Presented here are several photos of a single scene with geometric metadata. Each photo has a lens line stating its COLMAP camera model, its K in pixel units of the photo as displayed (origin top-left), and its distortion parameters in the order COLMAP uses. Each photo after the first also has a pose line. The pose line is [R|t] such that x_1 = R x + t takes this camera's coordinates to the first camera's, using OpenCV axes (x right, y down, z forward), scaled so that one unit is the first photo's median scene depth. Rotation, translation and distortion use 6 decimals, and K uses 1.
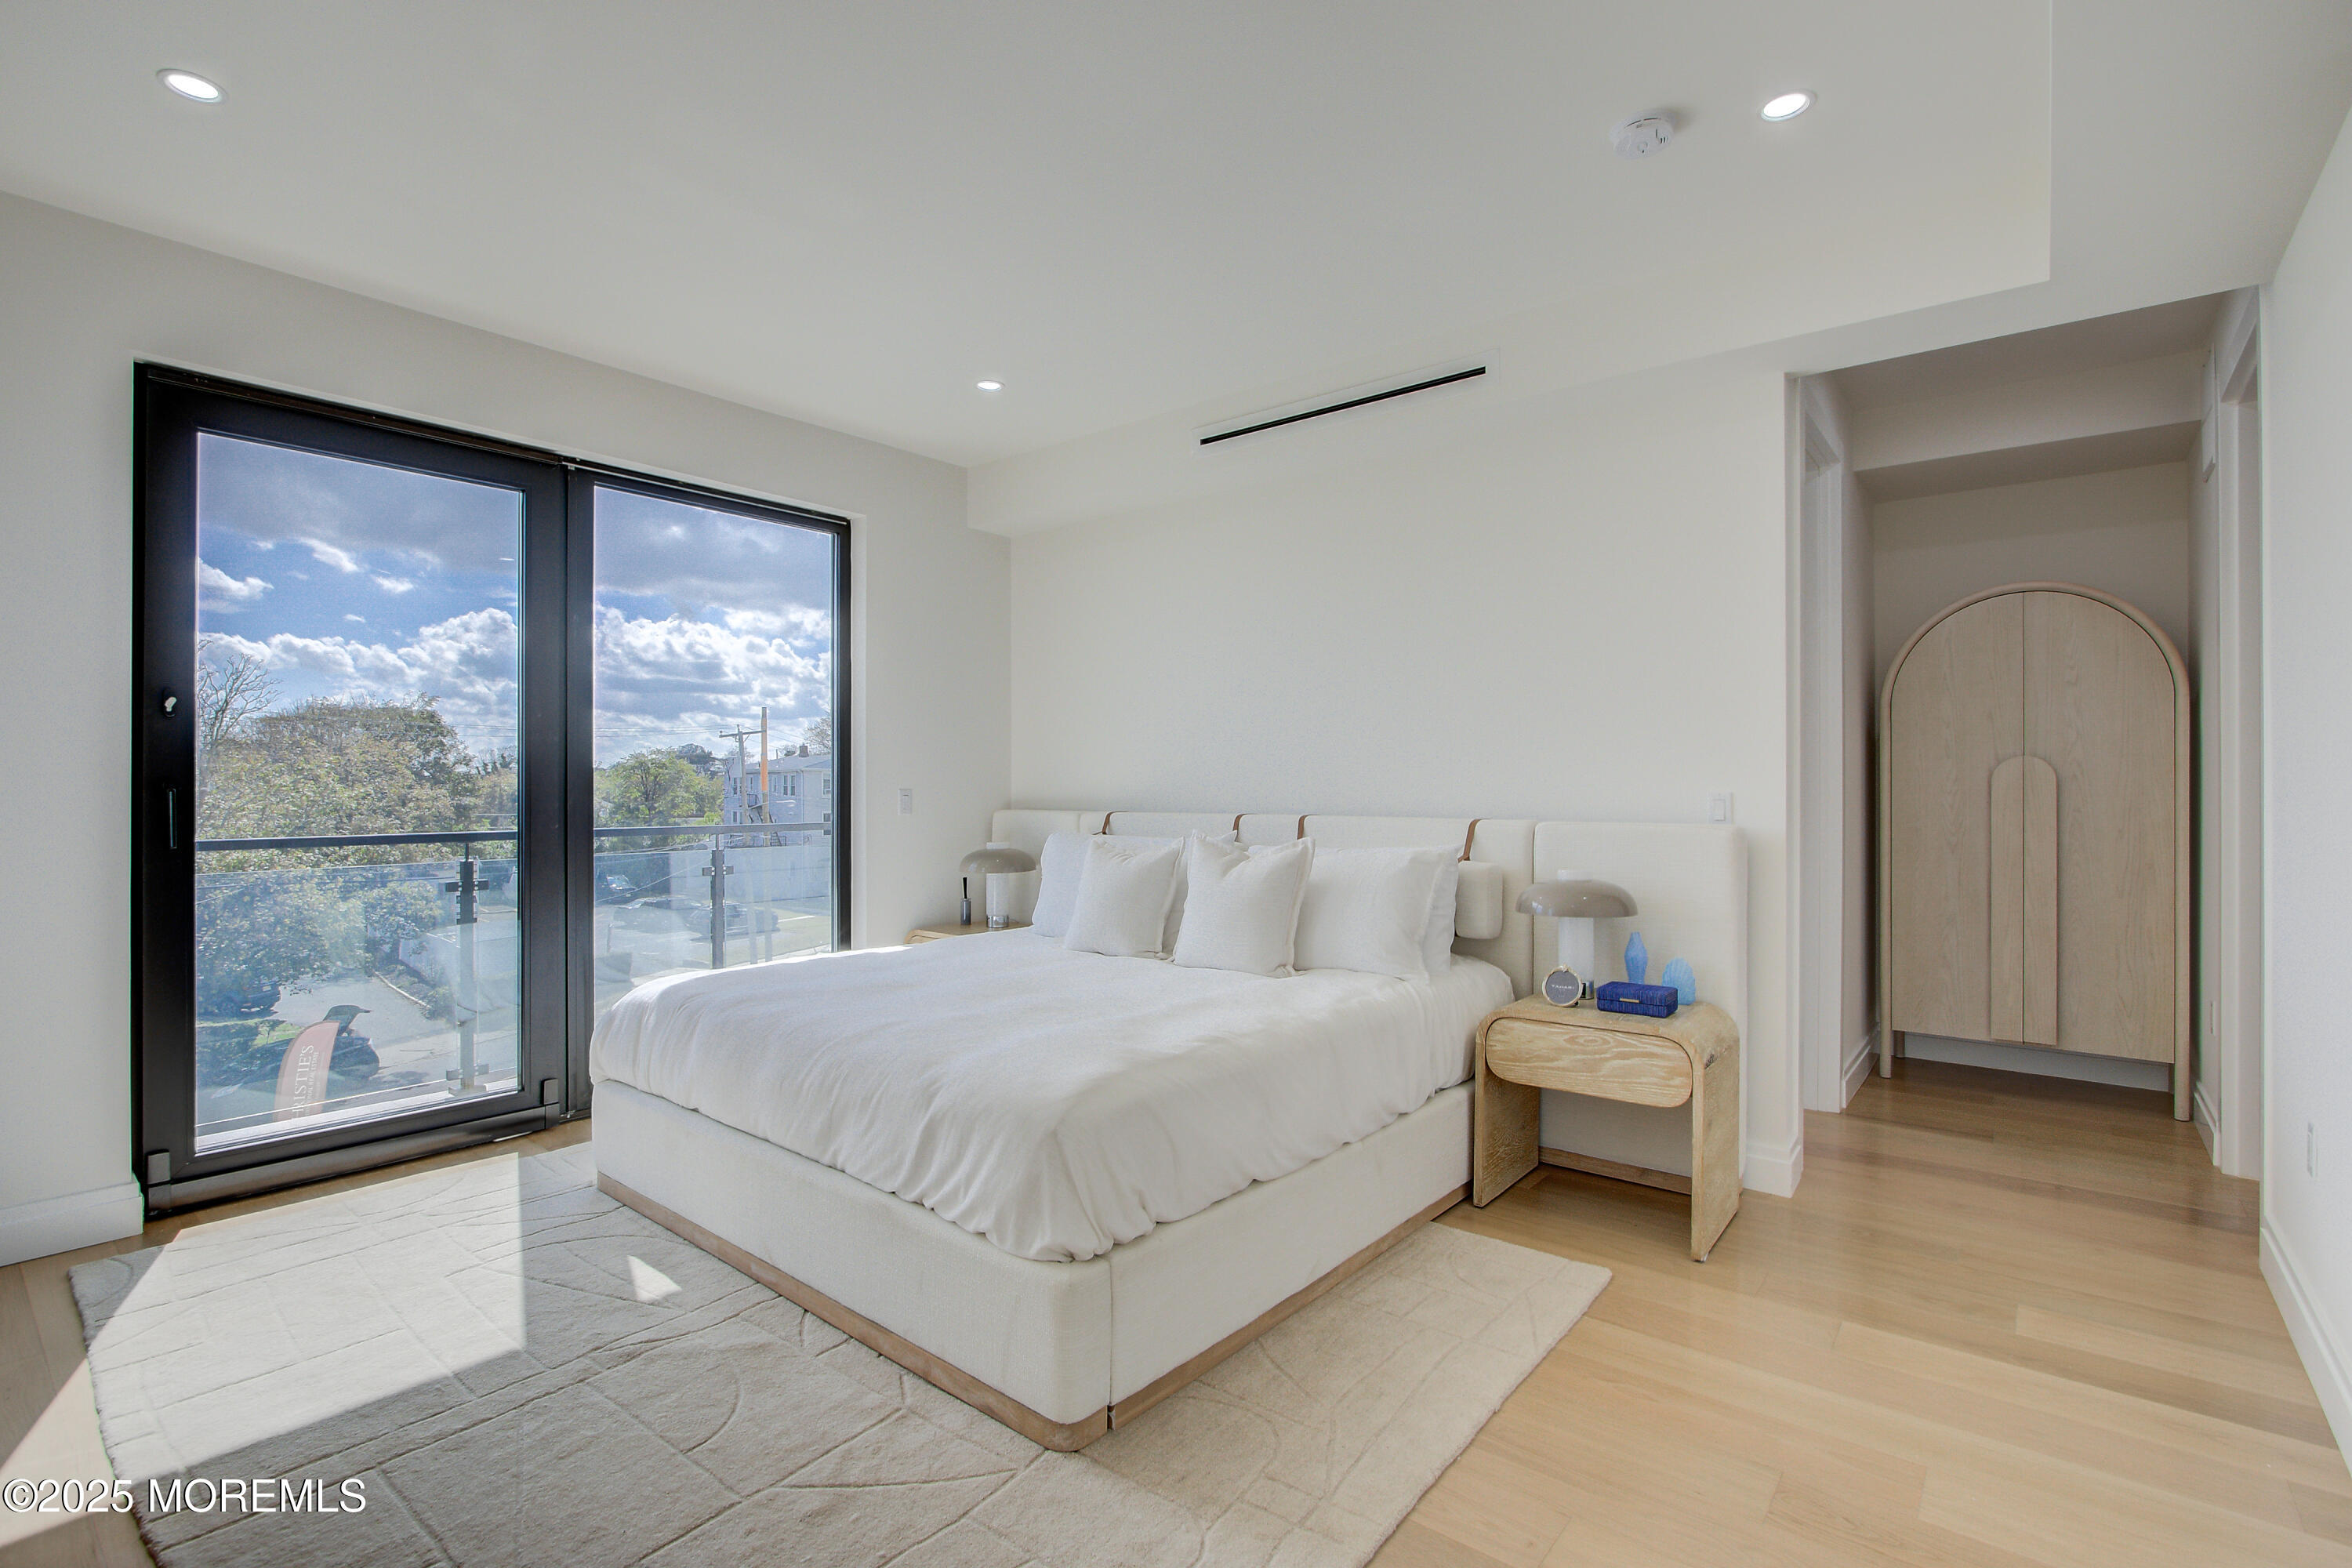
lens RADIAL K [[1101.0, 0, 1128.6], [0, 1101.0, 780.8], [0, 0, 1]] dist [-0.015803, 0.002725]
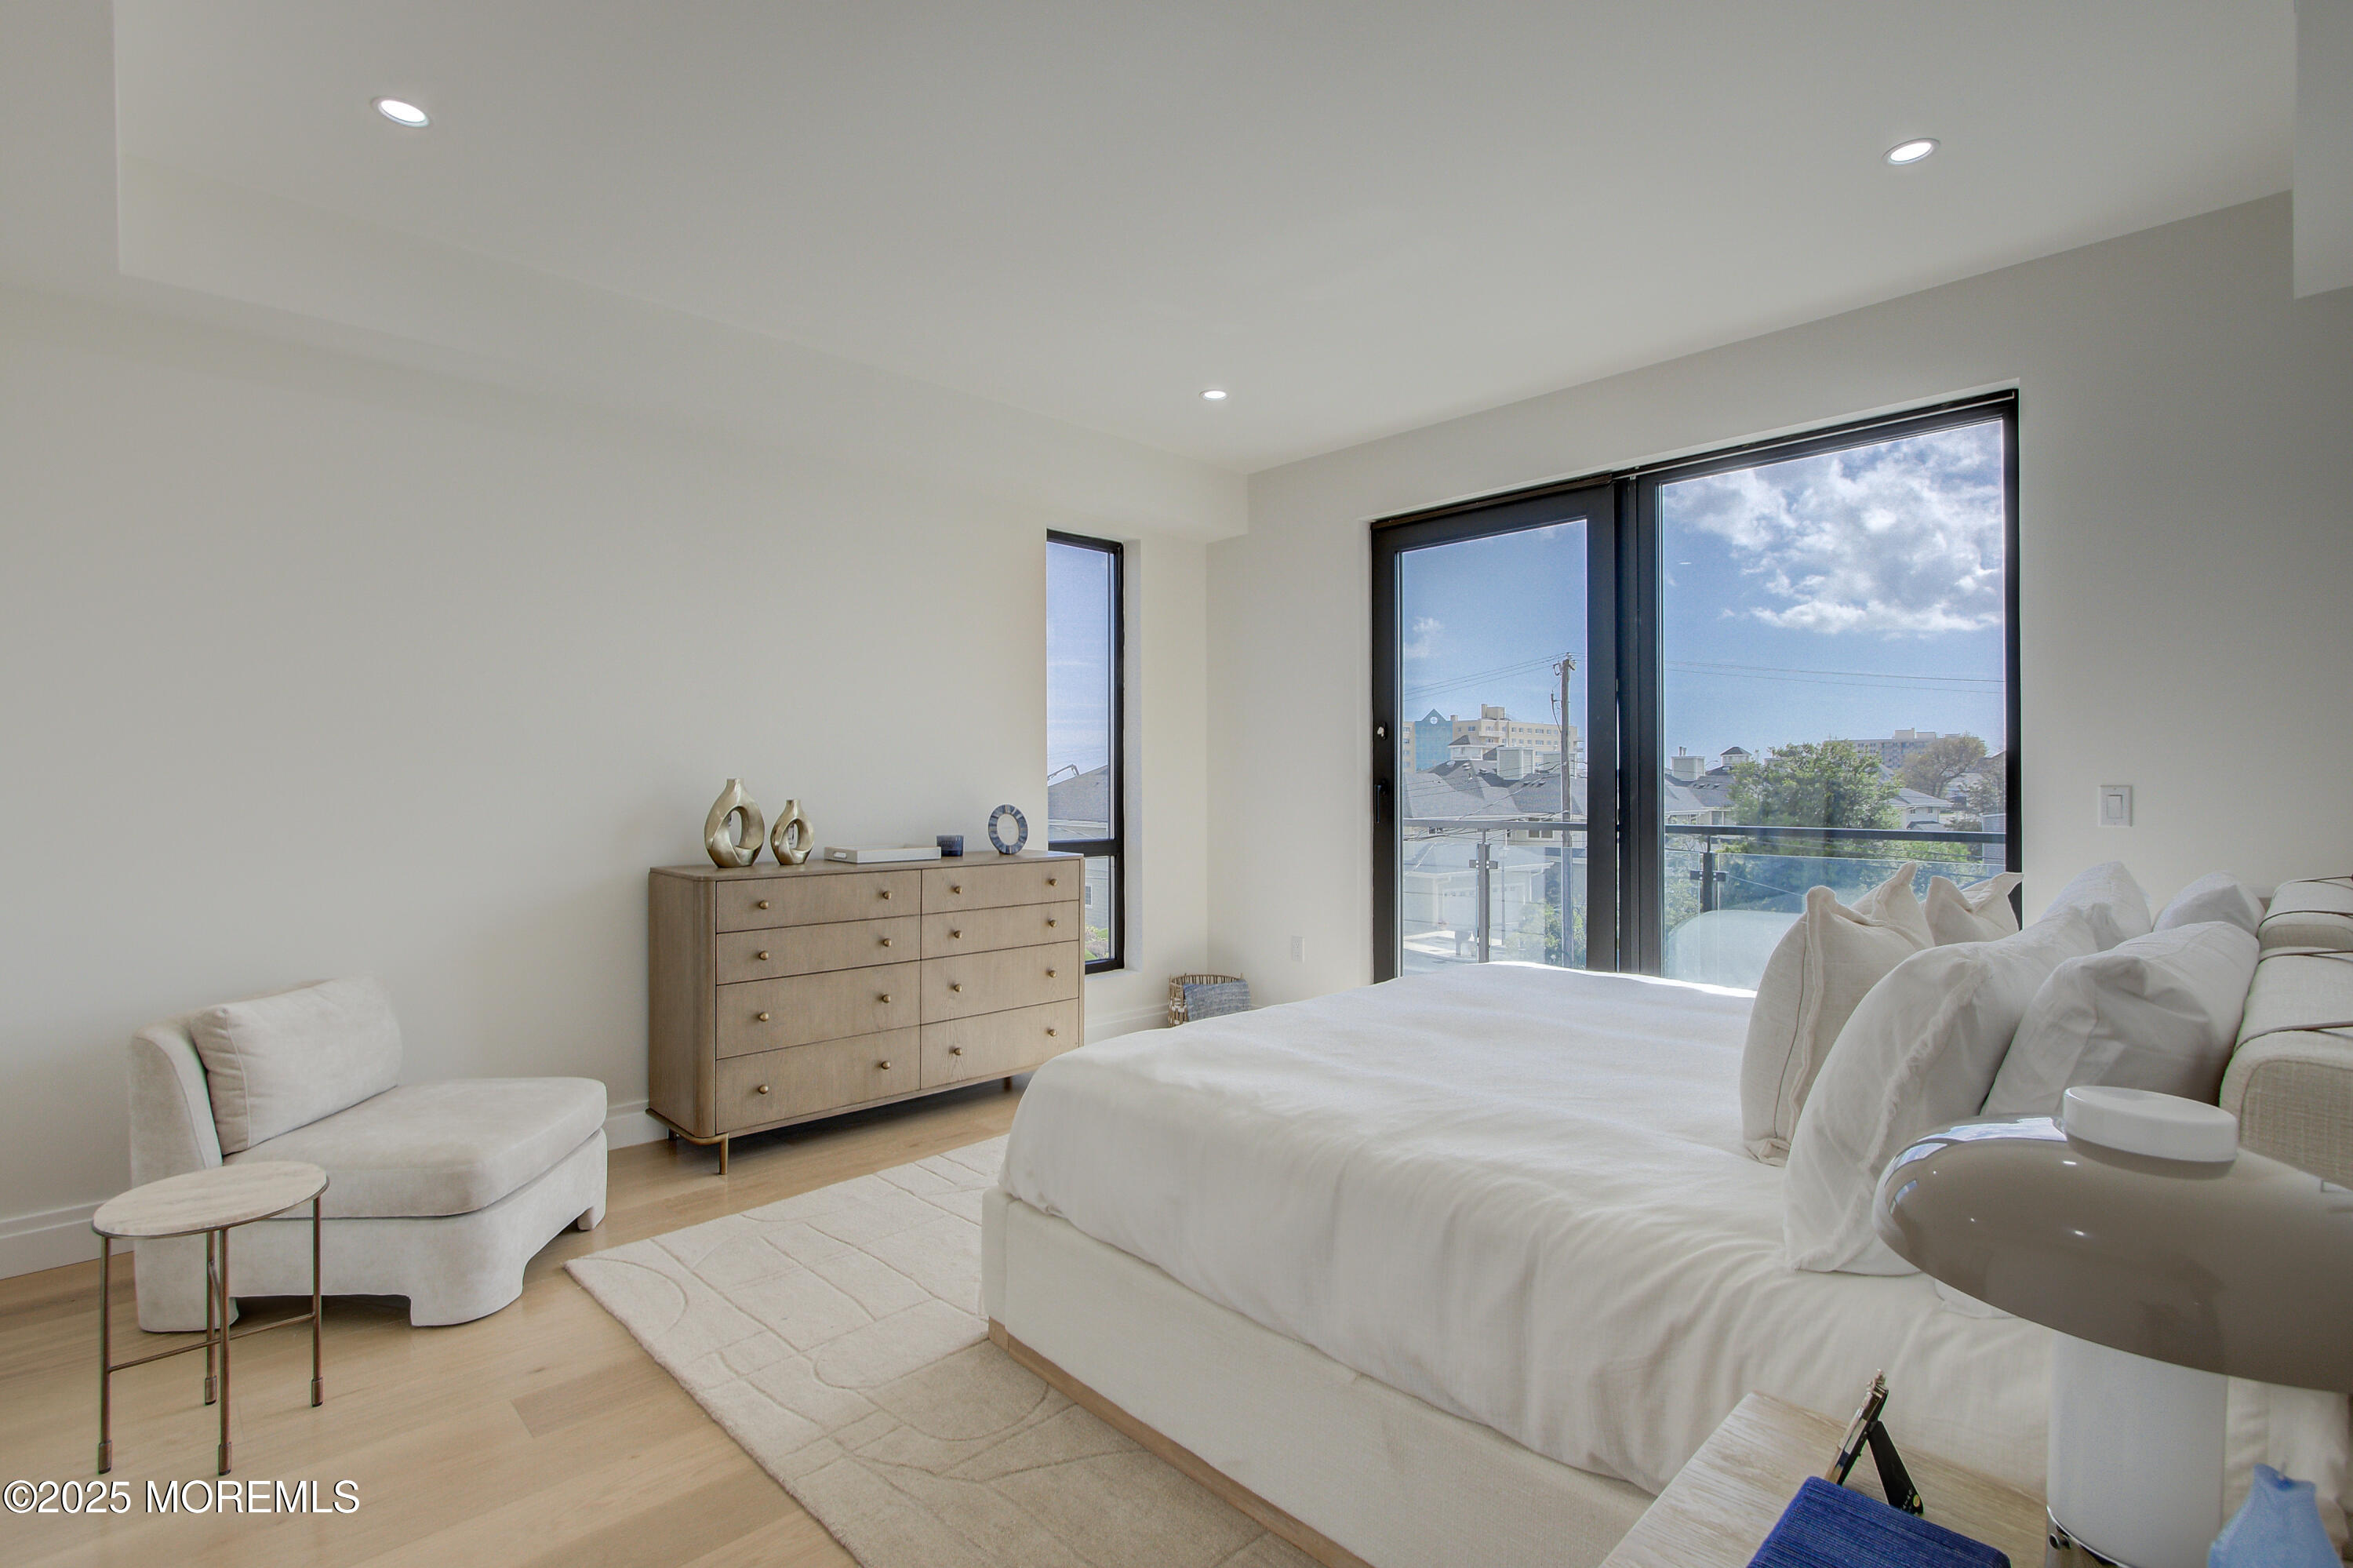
lens RADIAL K [[1101.5, 0, 1192.9], [0, 1101.5, 774.8], [0, 0, 1]] dist [-0.015803, 0.002725]
pose [[-0.095002, -0.007795, -0.995447, 0.912555], [0.007593, 0.999935, -0.008555, 0.005449], [0.995448, -0.008371, -0.094936, 1.082879]]
